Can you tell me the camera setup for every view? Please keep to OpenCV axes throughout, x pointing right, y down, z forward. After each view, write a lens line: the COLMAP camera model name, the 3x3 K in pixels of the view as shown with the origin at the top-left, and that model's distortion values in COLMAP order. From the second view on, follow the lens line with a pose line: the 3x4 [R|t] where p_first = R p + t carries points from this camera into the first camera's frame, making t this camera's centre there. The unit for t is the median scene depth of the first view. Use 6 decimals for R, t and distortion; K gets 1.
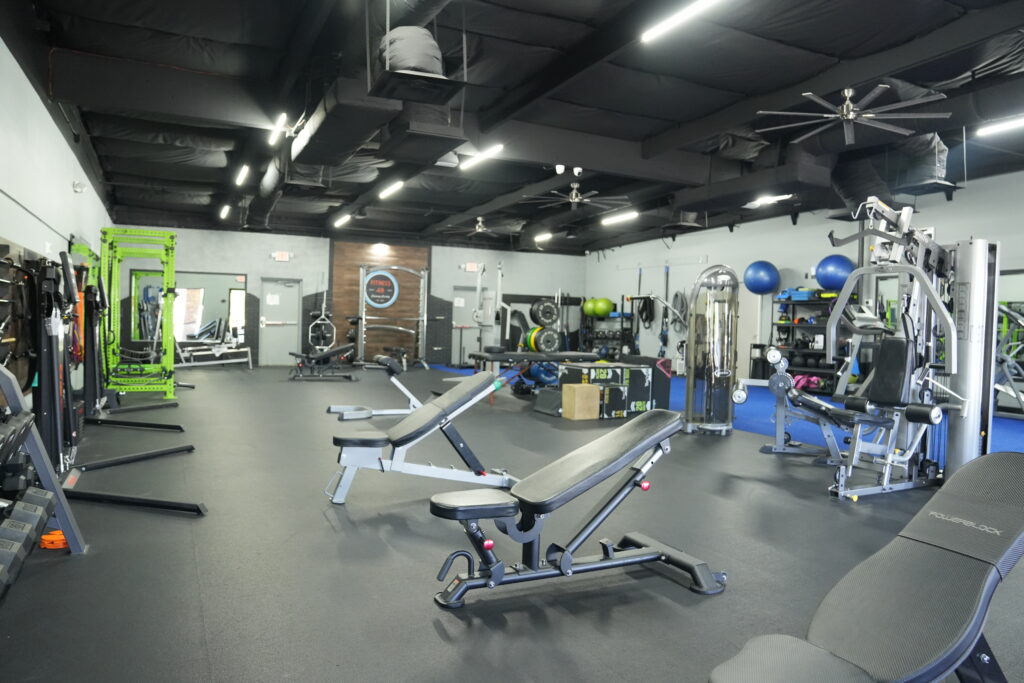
lens RADIAL K [[706.8, 0, 512.3], [0, 706.8, 346.5], [0, 0, 1]] dist [-0.125016, 0.090093]
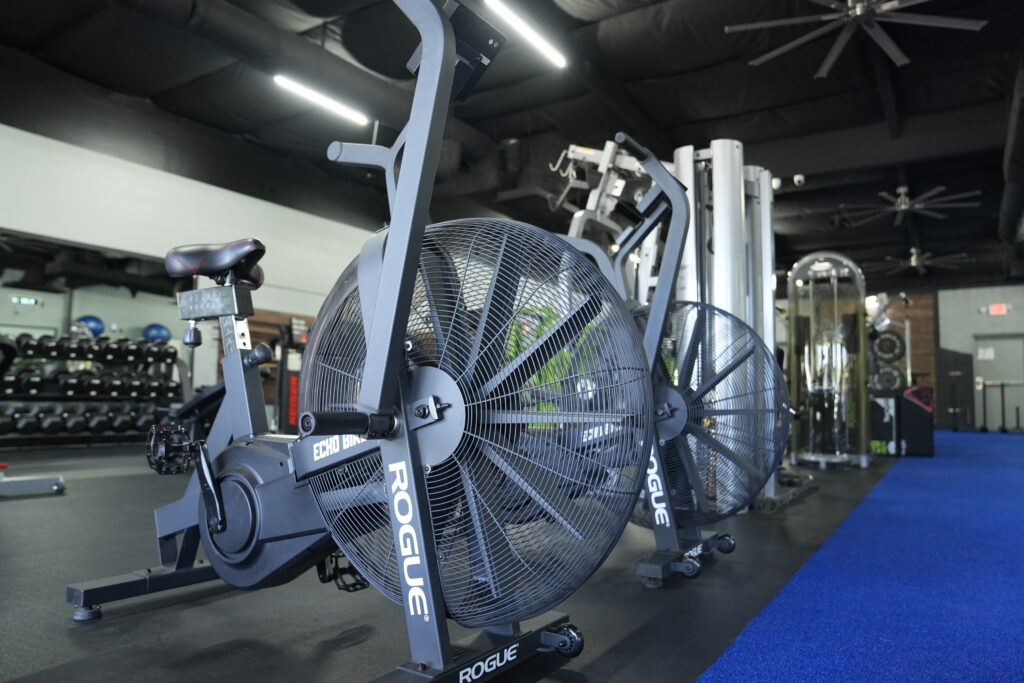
lens RADIAL K [[706.8, 0, 512.3], [0, 706.8, 346.5], [0, 0, 1]] dist [-0.125016, 0.090093]
pose [[0.511599, -0.088268, -0.854678, 0.430189], [-0.027957, 0.992473, -0.119233, 0.051477], [0.858769, 0.084893, 0.505281, 0.174743]]
